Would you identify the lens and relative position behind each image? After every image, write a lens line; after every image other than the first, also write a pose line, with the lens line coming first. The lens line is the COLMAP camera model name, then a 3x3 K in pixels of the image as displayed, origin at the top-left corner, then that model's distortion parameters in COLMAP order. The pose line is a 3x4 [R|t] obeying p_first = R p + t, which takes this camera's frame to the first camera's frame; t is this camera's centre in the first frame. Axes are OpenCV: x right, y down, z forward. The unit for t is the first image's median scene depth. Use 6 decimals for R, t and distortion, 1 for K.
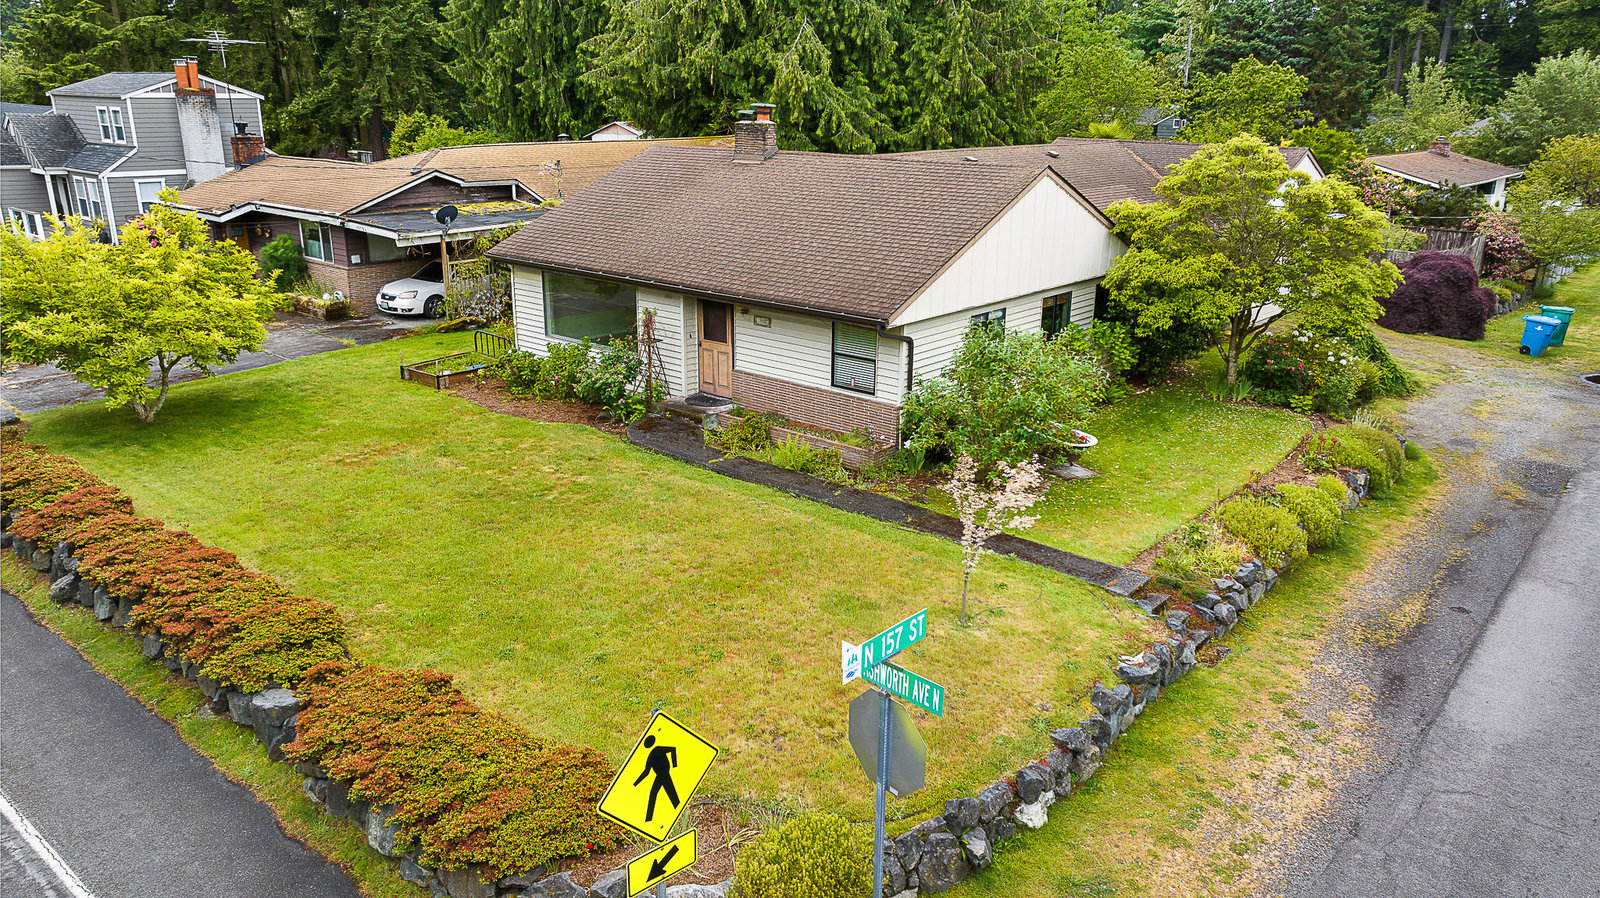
lens RADIAL K [[1111.0, 0, 800.0], [0, 1111.0, 449.0], [0, 0, 1]] dist [-0.014213, -0.004526]
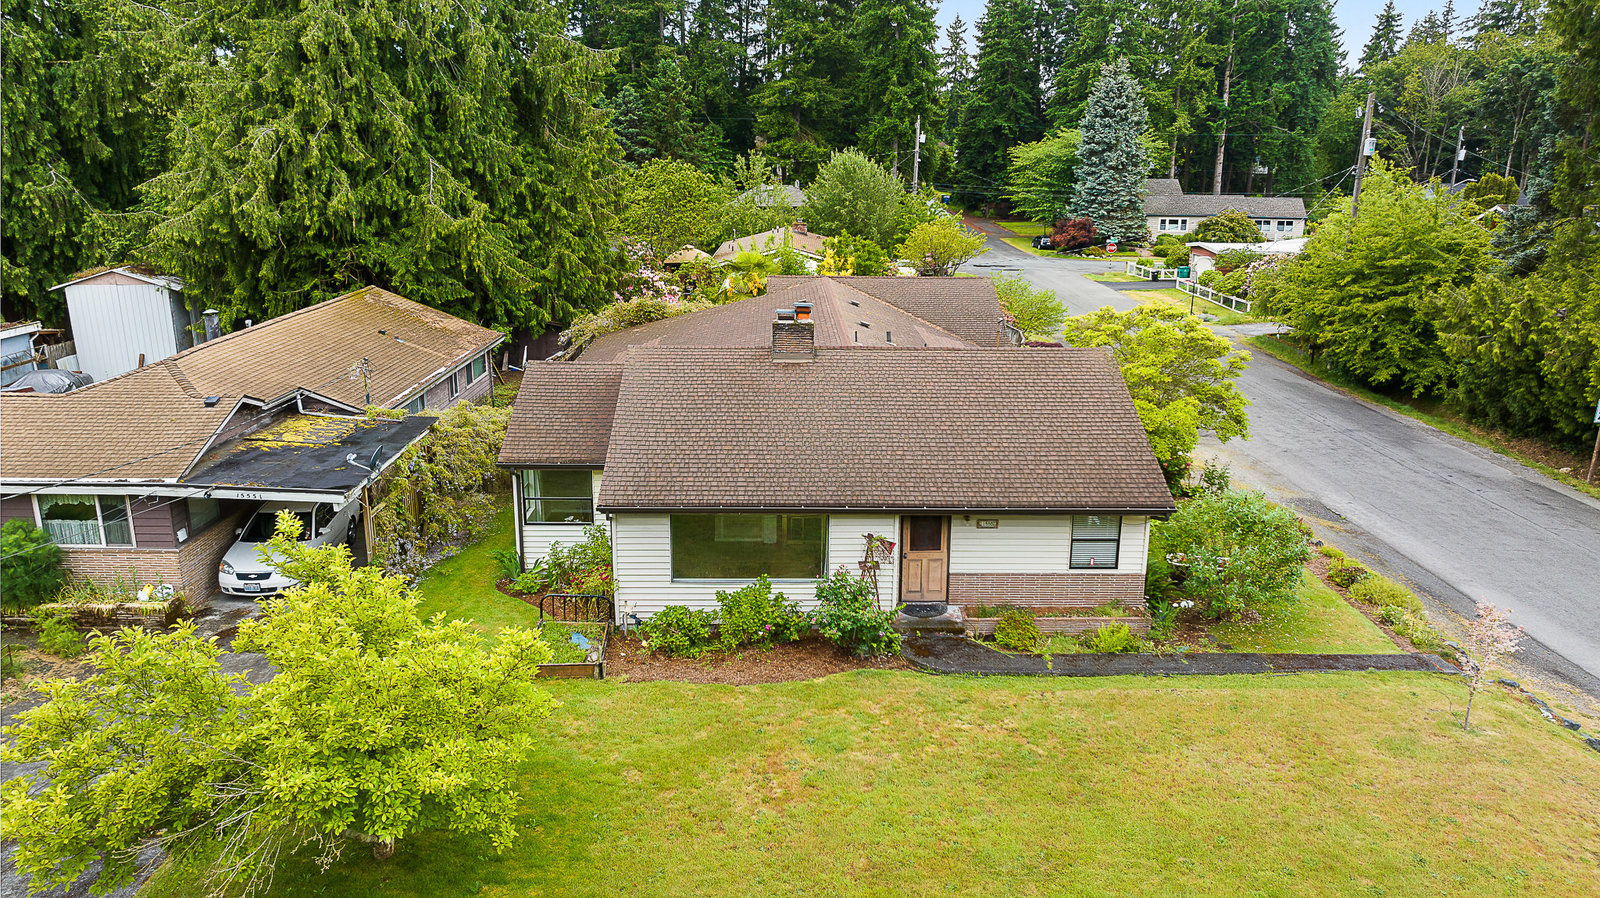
lens RADIAL K [[1111.0, 0, 800.0], [0, 1111.0, 449.0], [0, 0, 1]] dist [-0.014213, -0.004526]
pose [[0.751376, -0.175679, 0.636059, -0.804080], [0.202417, 0.978801, 0.031229, -0.246187], [-0.628061, 0.105284, 0.771009, 0.277032]]
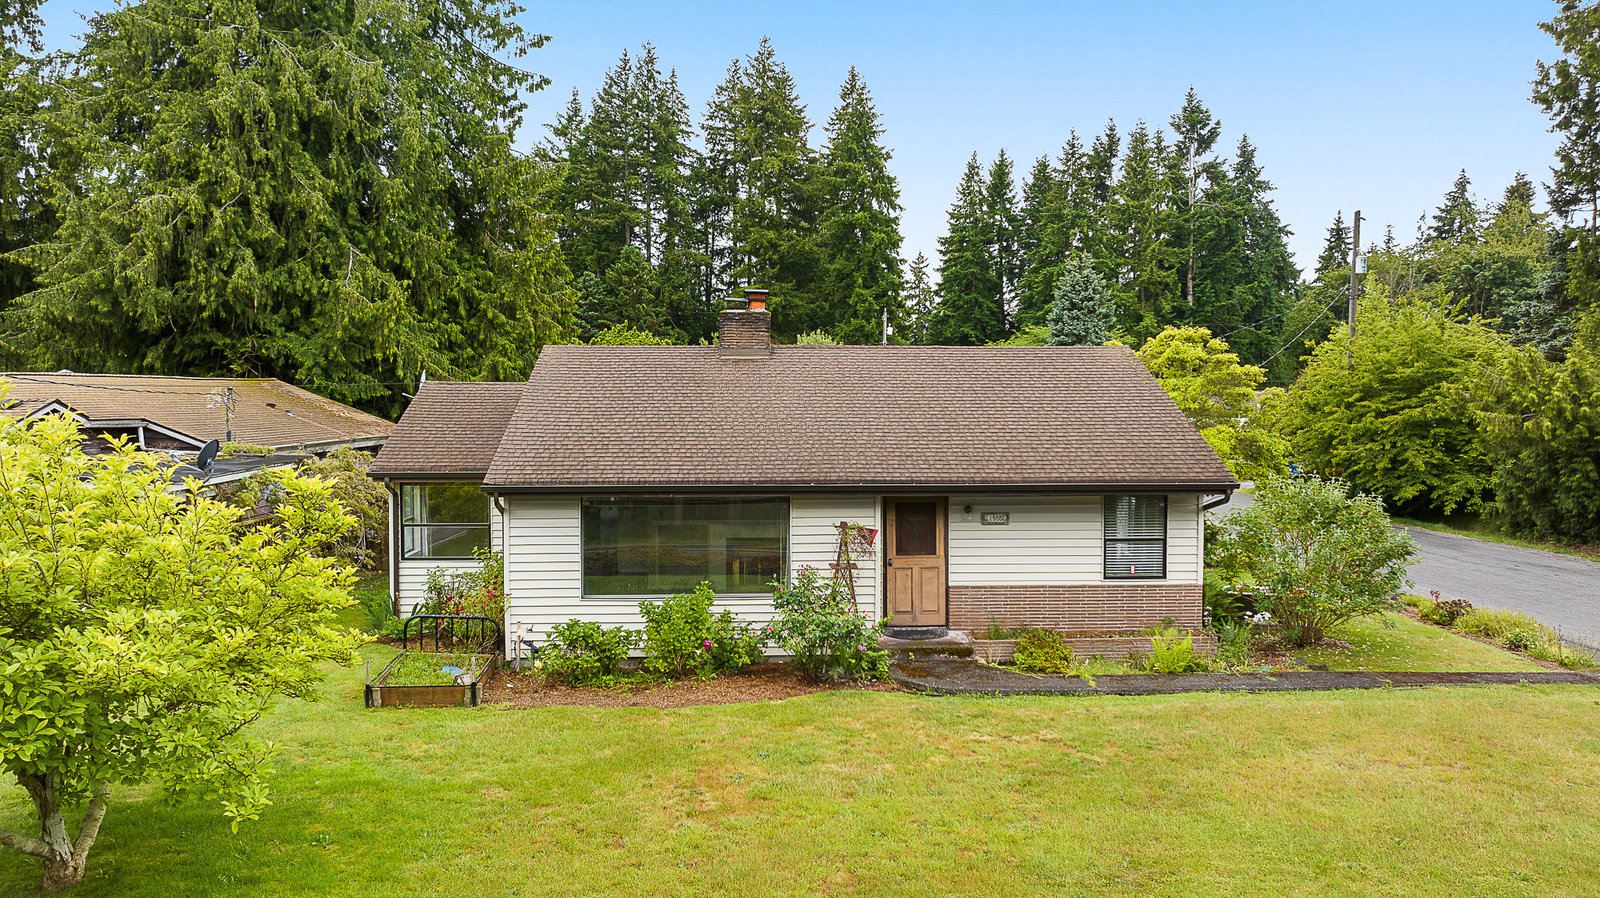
lens RADIAL K [[1135.3, 0, 800.0], [0, 1135.3, 449.0], [0, 0, 1]] dist [-0.018719, 0.004185]
pose [[0.732700, -0.043215, 0.679178, -0.682653], [0.215681, 0.961283, -0.171513, -0.050134], [-0.645470, 0.272154, 0.713653, 0.465777]]
